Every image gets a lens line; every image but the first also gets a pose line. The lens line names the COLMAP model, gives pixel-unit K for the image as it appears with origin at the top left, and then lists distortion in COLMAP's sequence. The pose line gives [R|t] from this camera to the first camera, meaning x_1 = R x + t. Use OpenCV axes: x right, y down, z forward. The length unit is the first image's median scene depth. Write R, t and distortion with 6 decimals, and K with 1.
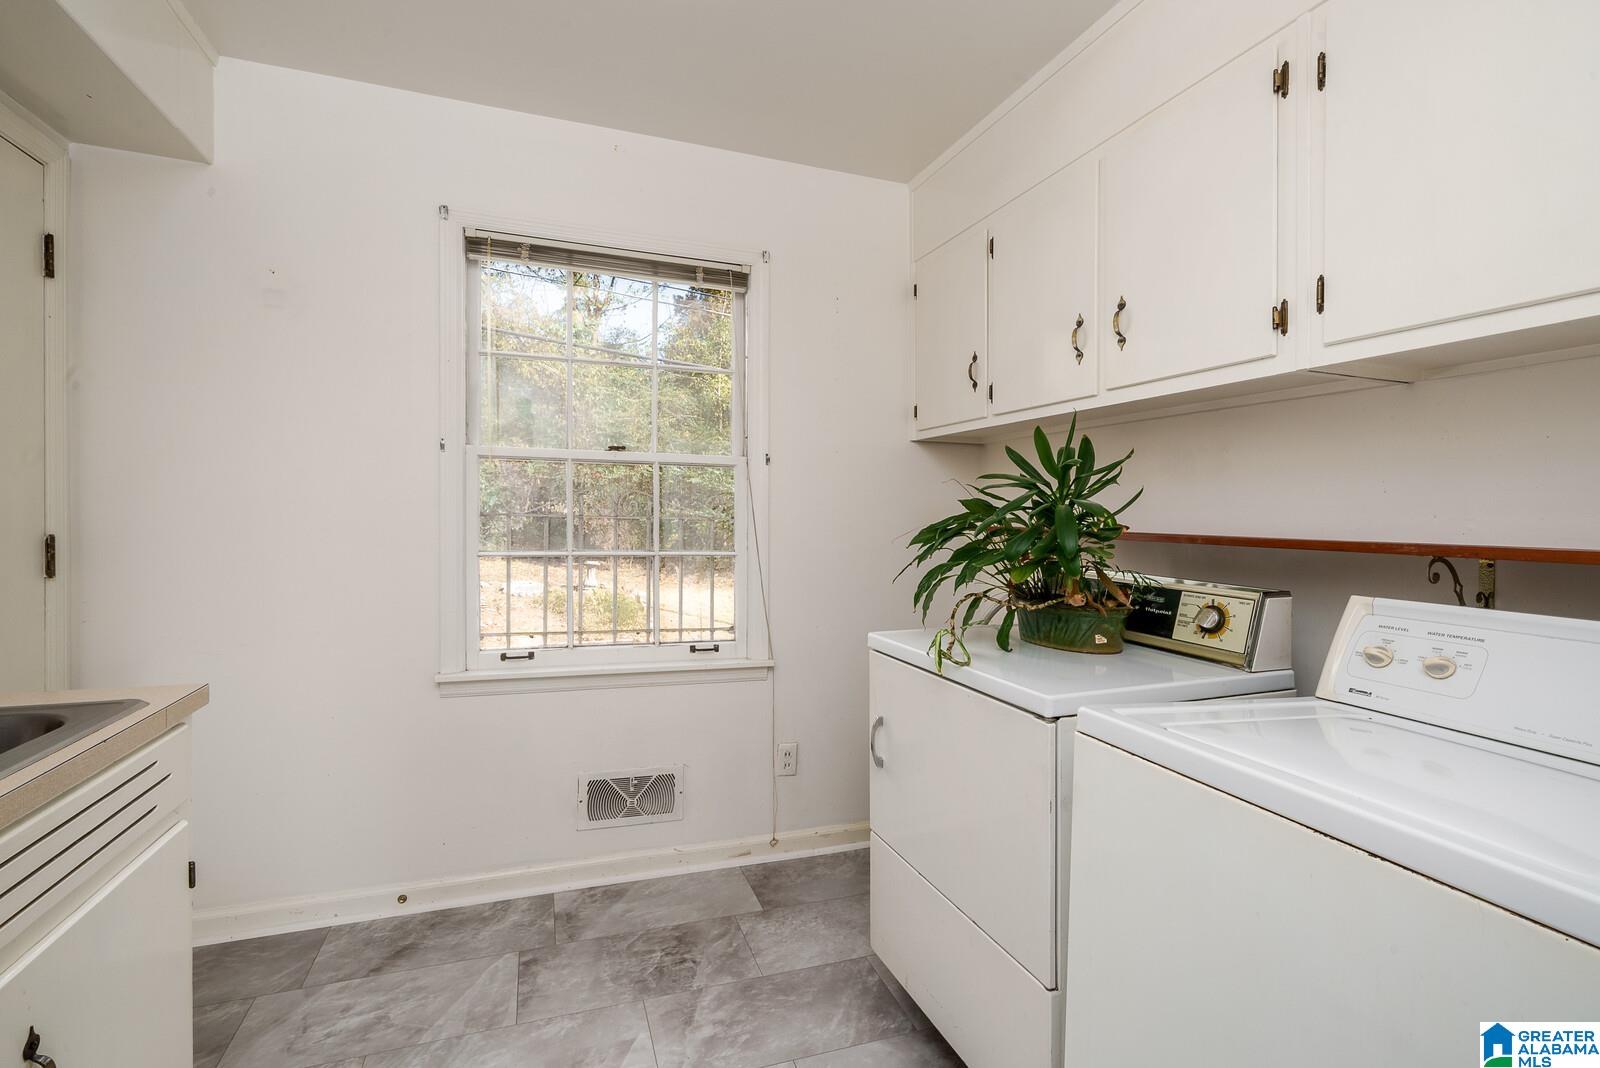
lens RADIAL K [[755.4, 0, 798.7], [0, 755.4, 518.6], [0, 0, 1]] dist [-0.001743, 0.000191]
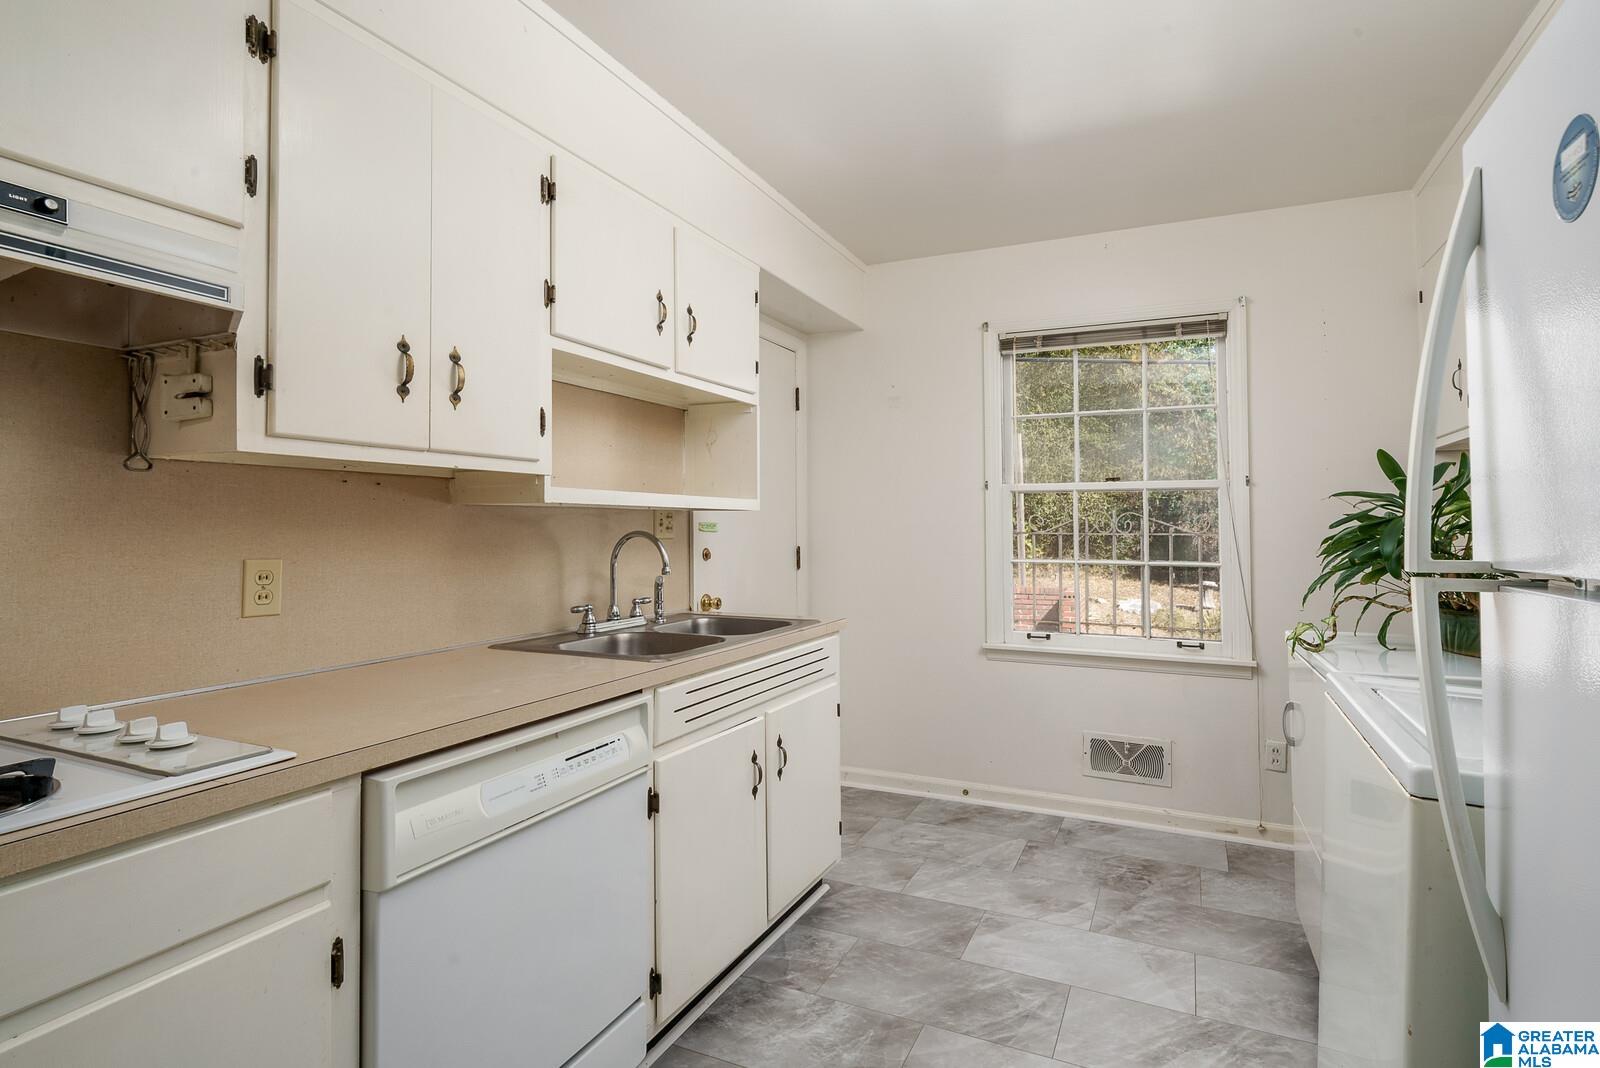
lens RADIAL K [[755.4, 0, 798.7], [0, 755.4, 518.6], [0, 0, 1]] dist [-0.001743, 0.000191]
pose [[0.691451, -0.026233, -0.721947, 0.358639], [0.004747, 0.999484, -0.031772, 0.011678], [0.722408, 0.018542, 0.691219, -0.294623]]
